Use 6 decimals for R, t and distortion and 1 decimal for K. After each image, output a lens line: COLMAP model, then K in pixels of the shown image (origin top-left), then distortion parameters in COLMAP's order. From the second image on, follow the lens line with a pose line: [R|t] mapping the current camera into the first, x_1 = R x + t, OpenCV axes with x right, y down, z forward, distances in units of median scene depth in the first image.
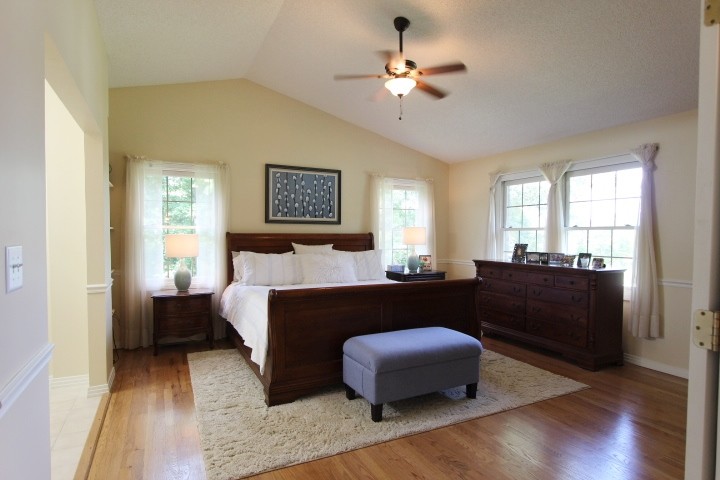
lens RADIAL K [[380.8, 0, 360.0], [0, 380.8, 240.0], [0, 0, 1]] dist [0.000286, 0.000362]
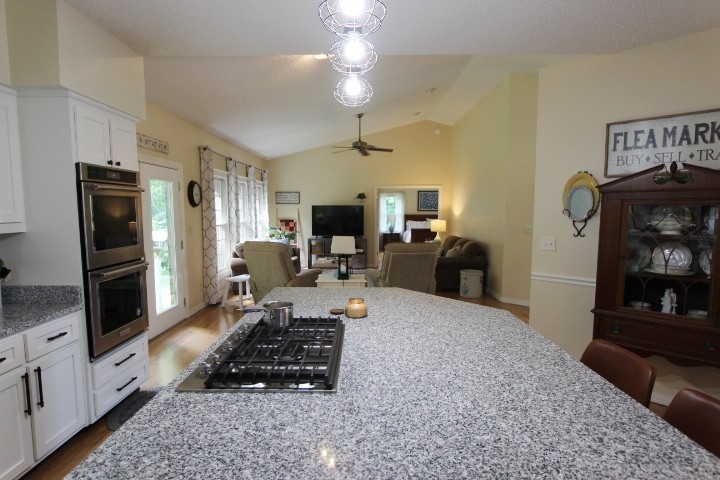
lens RADIAL K [[380.8, 0, 360.0], [0, 380.8, 240.0], [0, 0, 1]] dist [0.000286, 0.000362]
pose [[0.871497, 0.029521, -0.489511, 0.916448], [-0.006683, 0.998809, 0.048338, 0.044263], [0.490355, -0.038855, 0.870656, -2.011365]]
